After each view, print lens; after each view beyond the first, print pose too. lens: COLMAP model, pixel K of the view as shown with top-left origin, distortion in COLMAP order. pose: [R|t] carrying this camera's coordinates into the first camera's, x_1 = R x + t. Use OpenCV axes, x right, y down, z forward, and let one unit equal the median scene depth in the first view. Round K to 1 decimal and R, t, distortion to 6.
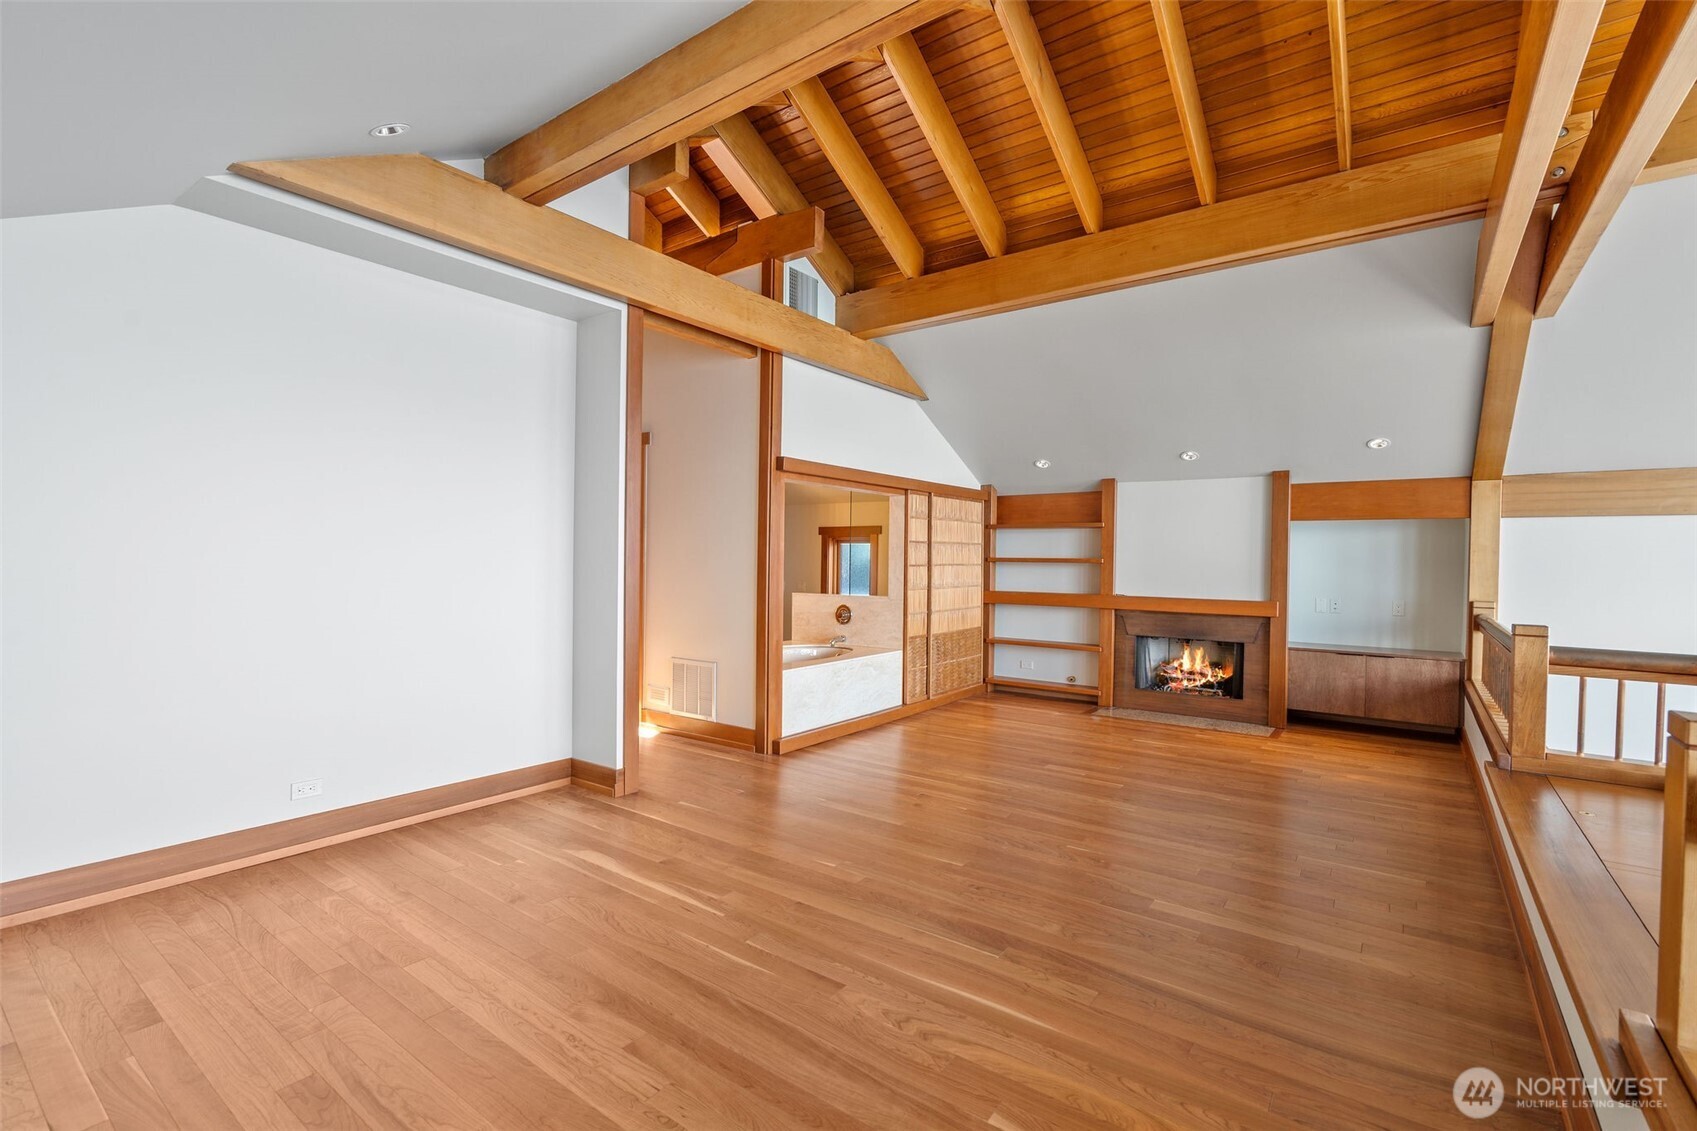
lens RADIAL K [[752.1, 0, 849.4], [0, 752.1, 564.9], [0, 0, 1]] dist [-0.004674, 0.000693]
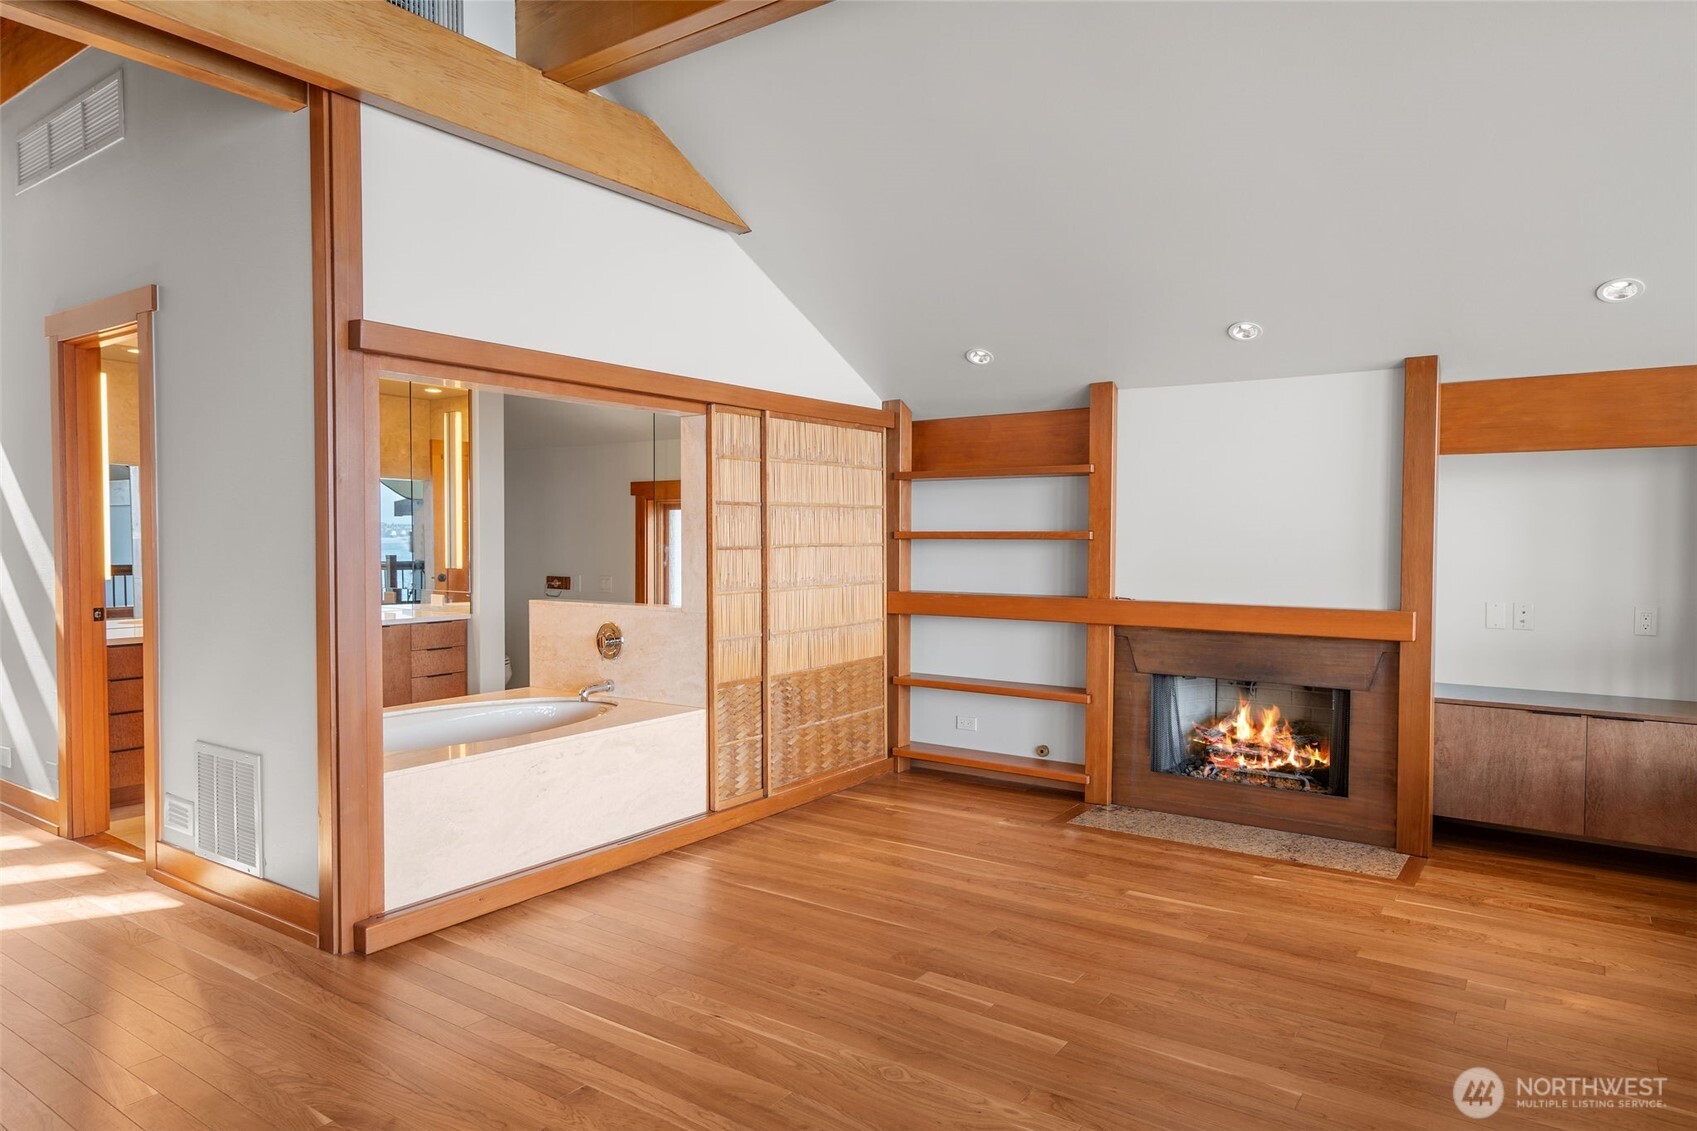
lens RADIAL K [[1036.2, 0, 846.2], [0, 1036.2, 563.7], [0, 0, 1]] dist [0.015215, -0.008966]
pose [[0.999813, -0.010576, 0.016181, 0.158785], [0.010252, 0.999748, 0.019980, -0.002090], [-0.016388, -0.019810, 0.999669, 0.275226]]
